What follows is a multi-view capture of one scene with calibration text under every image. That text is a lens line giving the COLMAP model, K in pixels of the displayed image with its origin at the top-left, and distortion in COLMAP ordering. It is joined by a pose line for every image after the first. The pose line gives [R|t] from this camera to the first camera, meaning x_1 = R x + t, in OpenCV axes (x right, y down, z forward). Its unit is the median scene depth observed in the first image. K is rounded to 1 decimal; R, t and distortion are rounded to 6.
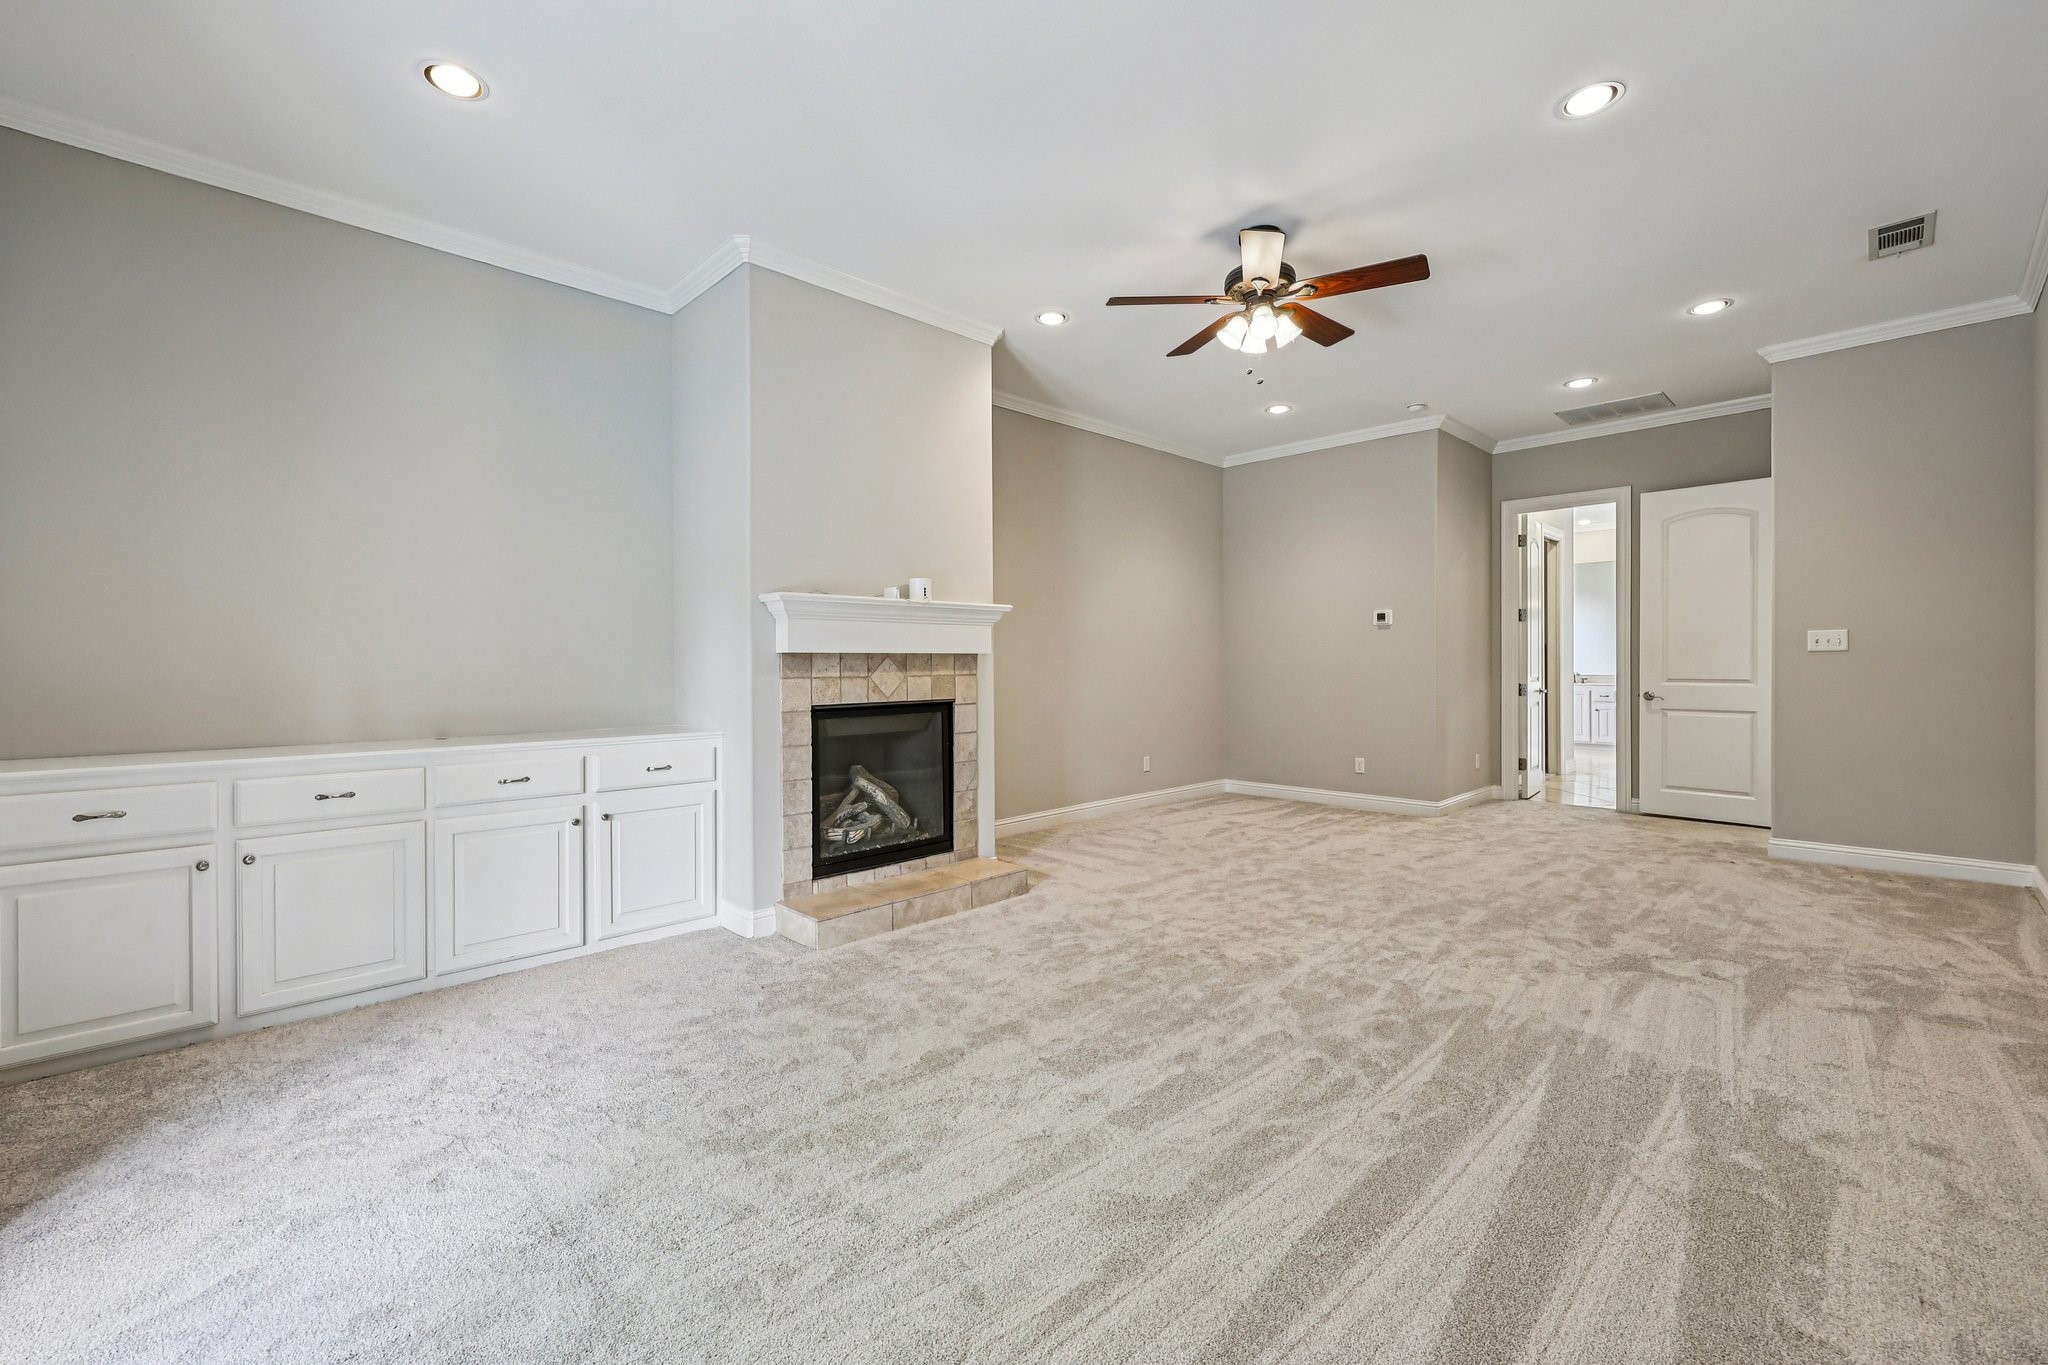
lens RADIAL K [[848.0, 0, 1026.6], [0, 848.0, 674.1], [0, 0, 1]] dist [0.000597, -0.000129]
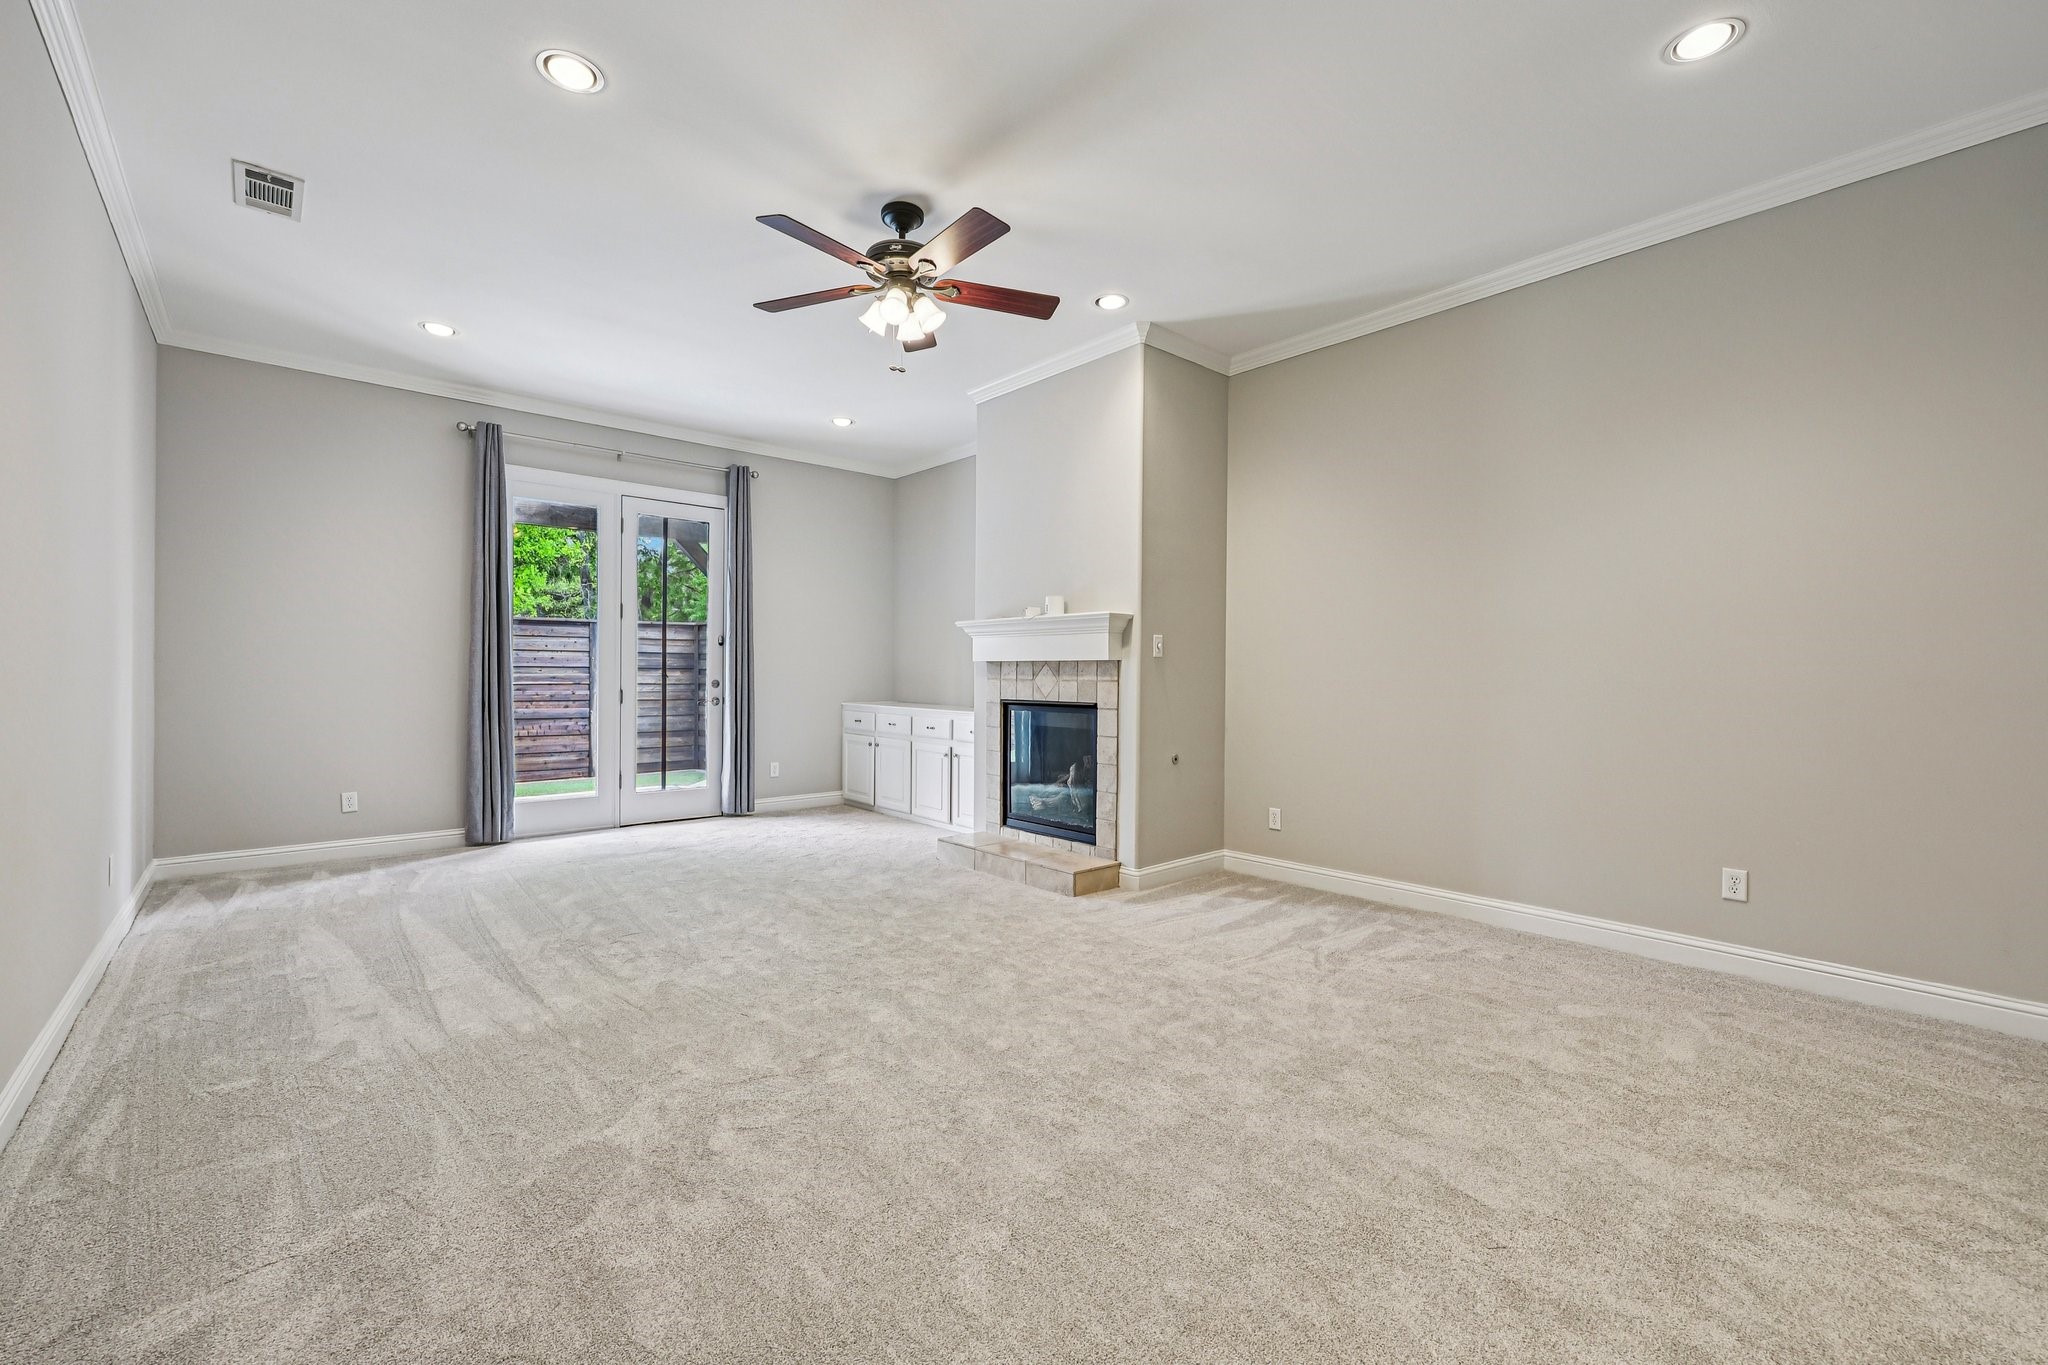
lens RADIAL K [[848.0, 0, 1022.5], [0, 848.0, 681.2], [0, 0, 1]] dist [0.000597, -0.000129]
pose [[-0.048200, 0.021948, -0.998597, 1.041928], [-0.011741, 0.999677, 0.022538, -0.022001], [0.998769, 0.012811, -0.047926, 1.017456]]
